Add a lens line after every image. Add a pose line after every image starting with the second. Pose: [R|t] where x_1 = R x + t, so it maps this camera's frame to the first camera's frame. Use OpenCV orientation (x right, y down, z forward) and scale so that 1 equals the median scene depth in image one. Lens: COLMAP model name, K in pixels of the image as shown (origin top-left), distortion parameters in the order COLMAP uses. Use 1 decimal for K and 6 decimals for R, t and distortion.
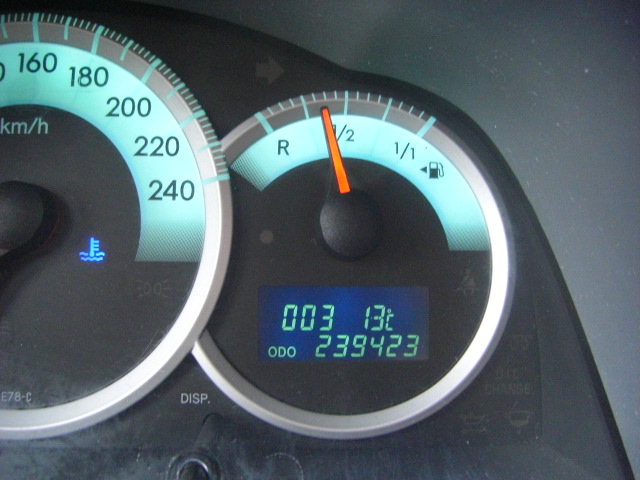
lens RADIAL K [[725.7, 0, 320.0], [0, 725.7, 240.0], [0, 0, 1]] dist [-0.158807, 0.038696]
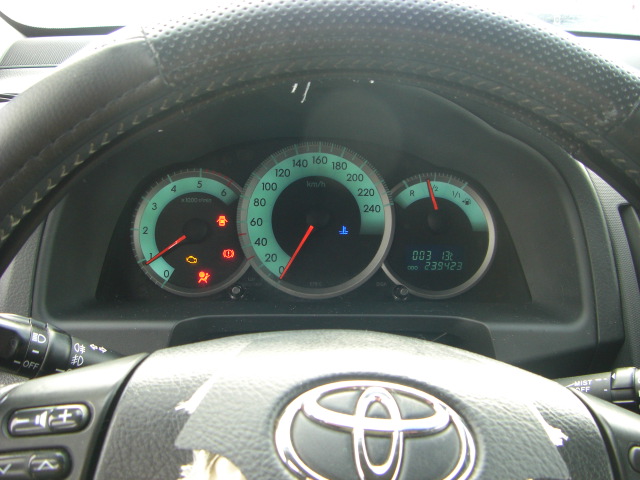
lens RADIAL K [[725.7, 0, 320.0], [0, 725.7, 240.0], [0, 0, 1]] dist [-0.158807, 0.038696]
pose [[0.999991, 0.001260, 0.003955, -0.412140], [-0.001121, 0.999394, -0.034796, 0.144830], [-0.003996, 0.034792, 0.999387, -1.728342]]
